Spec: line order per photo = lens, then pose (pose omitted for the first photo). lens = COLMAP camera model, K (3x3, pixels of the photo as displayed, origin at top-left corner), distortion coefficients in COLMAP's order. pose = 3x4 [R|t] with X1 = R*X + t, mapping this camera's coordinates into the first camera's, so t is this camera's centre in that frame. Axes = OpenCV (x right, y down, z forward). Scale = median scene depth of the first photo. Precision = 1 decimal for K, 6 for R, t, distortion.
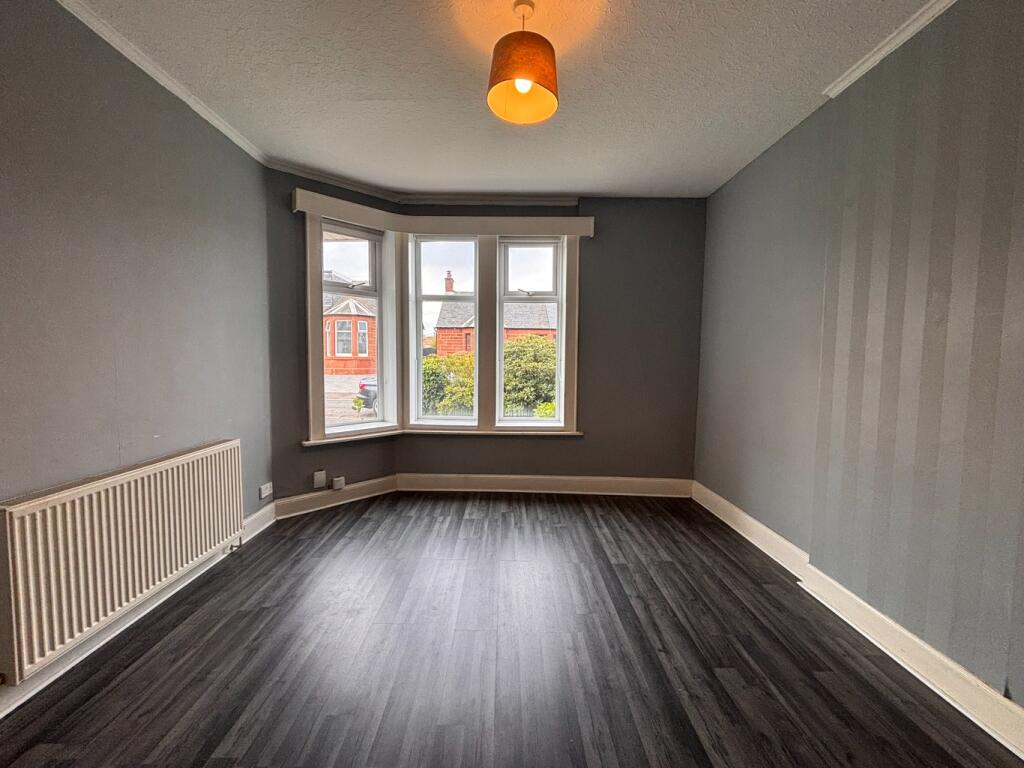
lens RADIAL K [[418.9, 0, 515.4], [0, 418.9, 379.0], [0, 0, 1]] dist [0.009078, -0.002844]
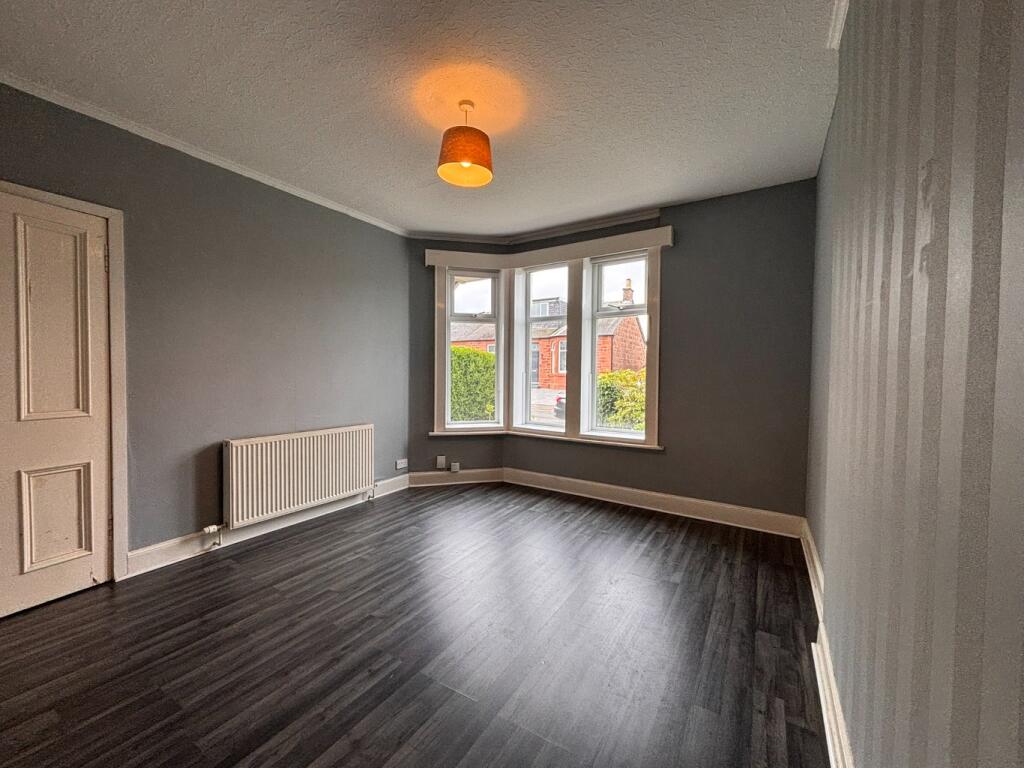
lens RADIAL K [[418.9, 0, 517.5], [0, 418.9, 381.4], [0, 0, 1]] dist [0.009078, -0.002844]
pose [[0.846671, 0.007902, -0.532058, 0.431864], [-0.027179, 0.999227, -0.028410, 0.014159], [0.531422, 0.038515, 0.846231, -0.002268]]
